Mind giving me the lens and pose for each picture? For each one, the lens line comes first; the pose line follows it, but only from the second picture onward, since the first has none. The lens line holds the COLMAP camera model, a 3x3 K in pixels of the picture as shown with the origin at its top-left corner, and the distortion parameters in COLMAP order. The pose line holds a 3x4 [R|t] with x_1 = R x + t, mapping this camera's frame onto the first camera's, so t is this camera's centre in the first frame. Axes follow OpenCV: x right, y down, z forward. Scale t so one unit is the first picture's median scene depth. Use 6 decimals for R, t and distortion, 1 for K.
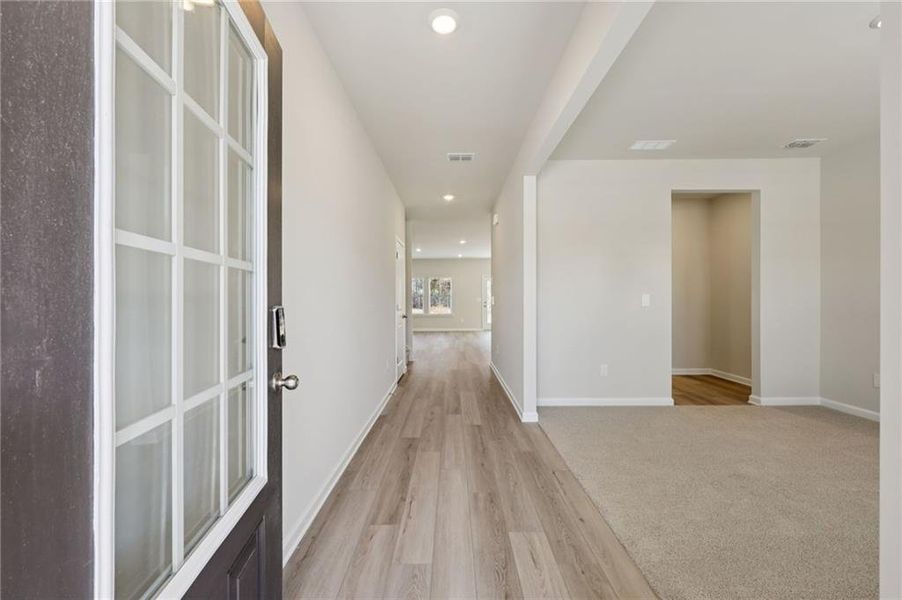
lens RADIAL K [[360.9, 0, 449.7], [0, 360.9, 299.5], [0, 0, 1]] dist [-0.000063, -0.000030]
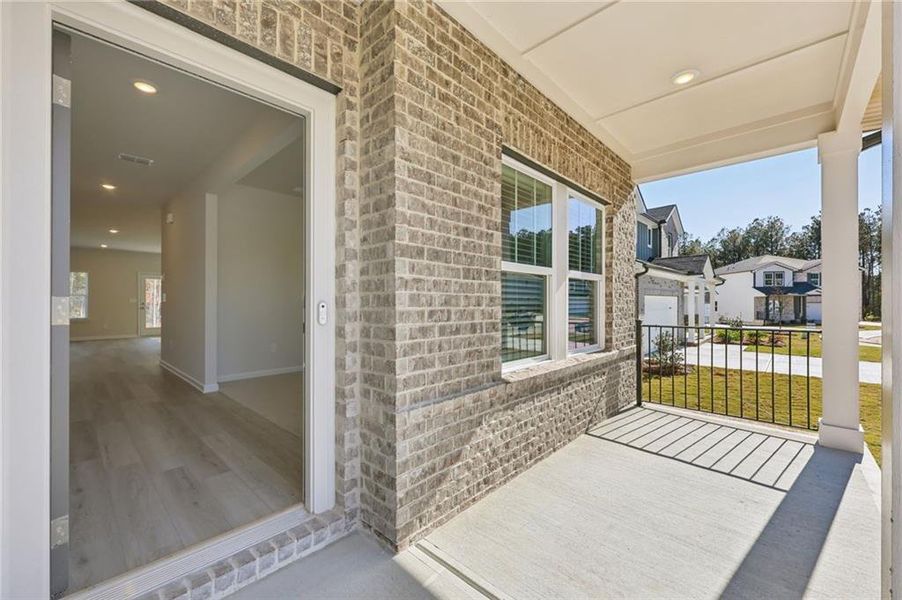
lens RADIAL K [[362.7, 0, 451.1], [0, 362.7, 302.6], [0, 0, 1]] dist [-0.000440, 0.000005]
pose [[0.679448, 0.004751, 0.733708, -0.119280], [-0.000451, 0.999982, -0.006058, 0.034353], [-0.733724, 0.003785, 0.679437, -0.408995]]
